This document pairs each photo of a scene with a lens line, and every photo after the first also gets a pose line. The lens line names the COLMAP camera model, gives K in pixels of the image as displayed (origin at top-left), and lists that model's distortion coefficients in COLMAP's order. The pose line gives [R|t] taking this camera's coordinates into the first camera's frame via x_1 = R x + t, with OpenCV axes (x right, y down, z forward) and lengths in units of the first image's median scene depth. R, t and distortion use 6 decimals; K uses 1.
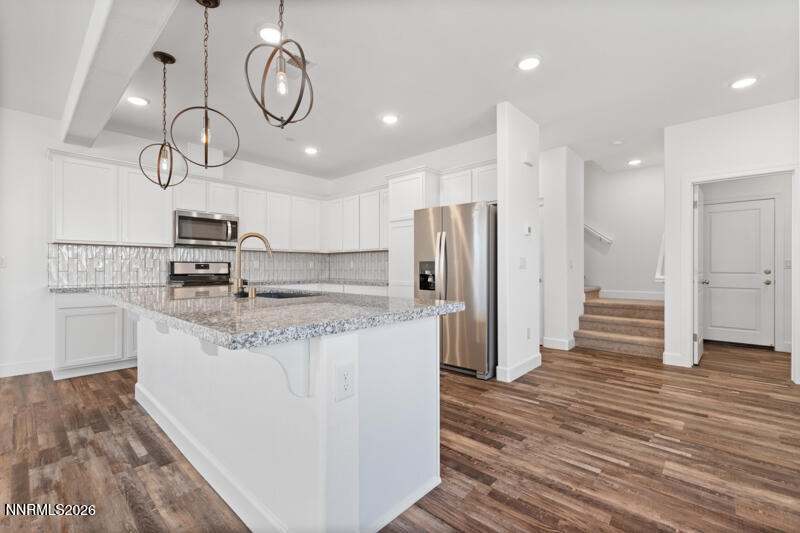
lens RADIAL K [[349.3, 0, 405.9], [0, 349.3, 266.4], [0, 0, 1]] dist [0.009693, -0.002528]
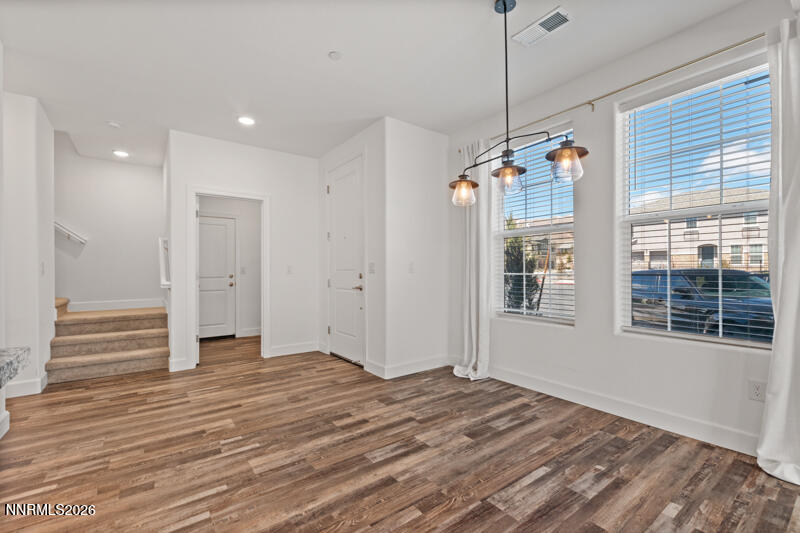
lens RADIAL K [[349.3, 0, 397.7], [0, 349.3, 270.8], [0, 0, 1]] dist [0.009693, -0.002528]
pose [[0.206721, 0.001147, 0.978399, -0.088049], [0.004086, 0.999990, -0.002035, 0.001581], [-0.978391, 0.004419, 0.206715, 0.185941]]
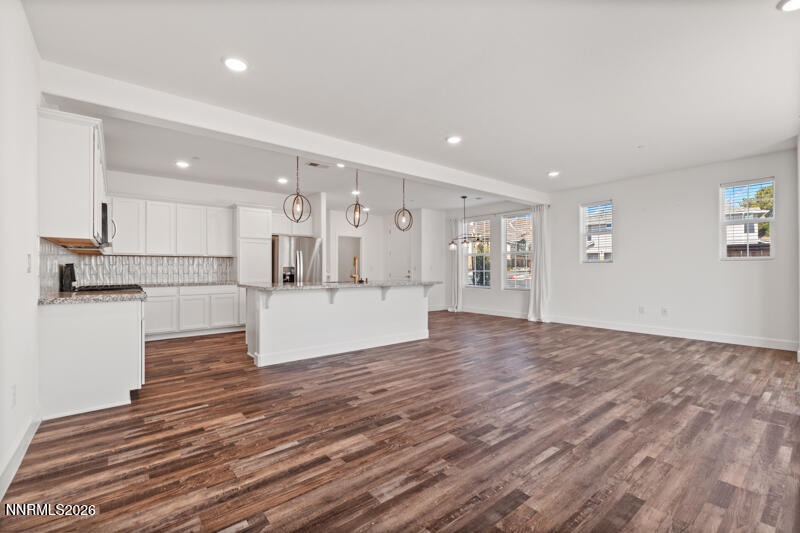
lens RADIAL K [[349.3, 0, 401.1], [0, 349.3, 266.5], [0, 0, 1]] dist [0.009693, -0.002528]
pose [[0.154032, 0.007158, 0.988040, -1.499915], [-0.000964, 0.999974, -0.007094, -0.002390], [-0.988065, 0.000140, 0.154035, 0.184369]]
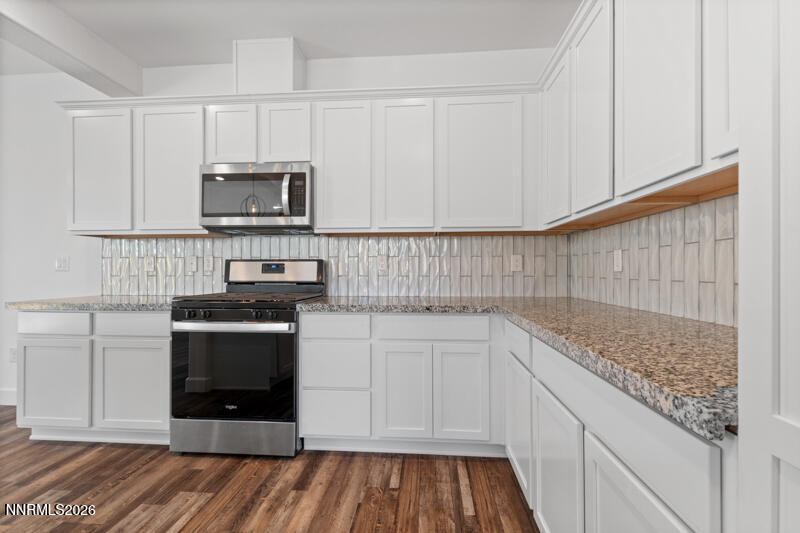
lens RADIAL K [[349.3, 0, 402.4], [0, 349.3, 267.8], [0, 0, 1]] dist [0.009693, -0.002528]
pose [[0.595272, -0.000205, -0.803524, -0.027737], [0.006487, 0.999969, 0.004550, -0.001974], [0.803498, -0.007921, 0.595255, 1.008283]]
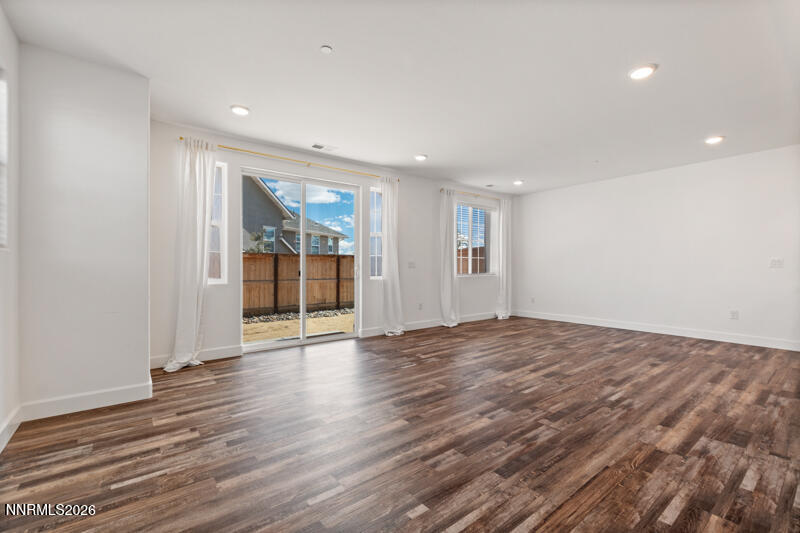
lens RADIAL K [[349.3, 0, 399.4], [0, 349.3, 265.9], [0, 0, 1]] dist [0.009693, -0.002528]
pose [[-0.176510, -0.001887, -0.984297, 0.385632], [0.004311, 0.999987, -0.002690, -0.002978], [0.984289, -0.004718, -0.176500, -0.175651]]
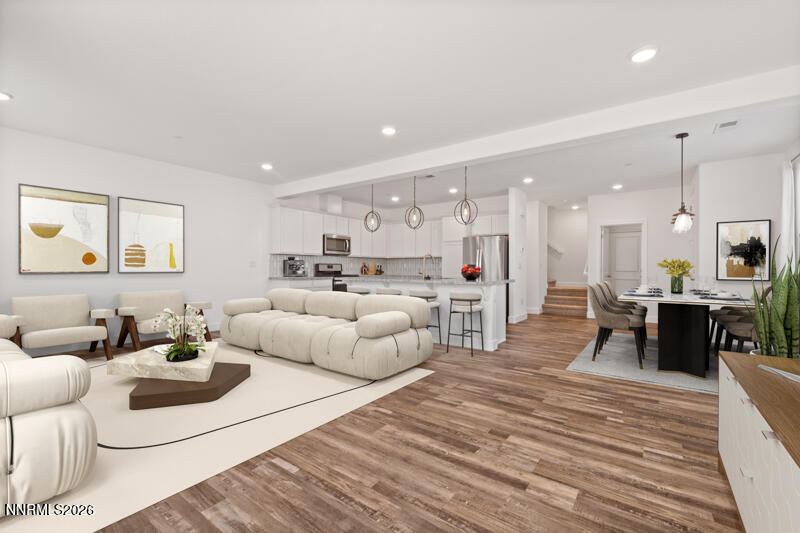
lens RADIAL K [[349.3, 0, 409.9], [0, 349.3, 267.5], [0, 0, 1]] dist [0.009693, -0.002528]
pose [[0.993337, 0.003435, 0.115197, -0.475677], [-0.003688, 0.999991, 0.001982, -0.001067], [-0.115189, -0.002394, 0.993341, -0.832442]]
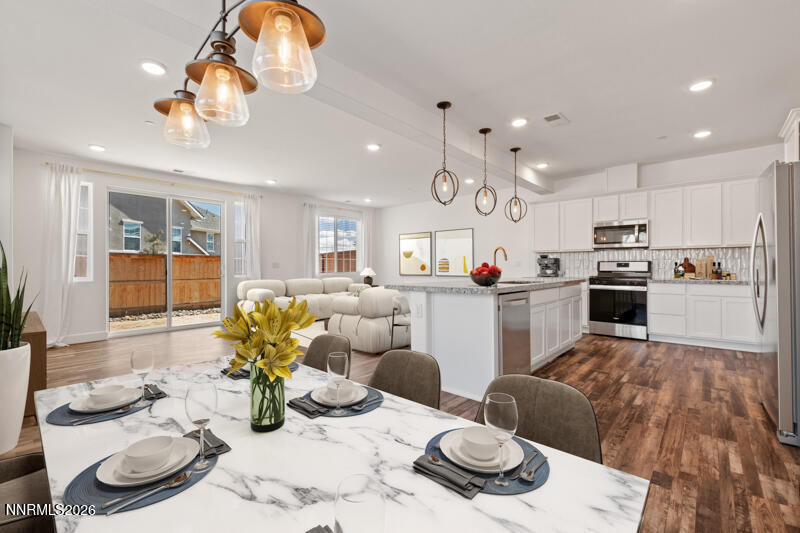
lens RADIAL K [[349.3, 0, 398.6], [0, 349.3, 264.9], [0, 0, 1]] dist [0.009693, -0.002528]
pose [[0.004231, -0.005526, -0.999976, 0.753893], [0.006726, 0.999962, -0.005498, 0.001373], [0.999968, -0.006702, 0.004268, 0.266159]]
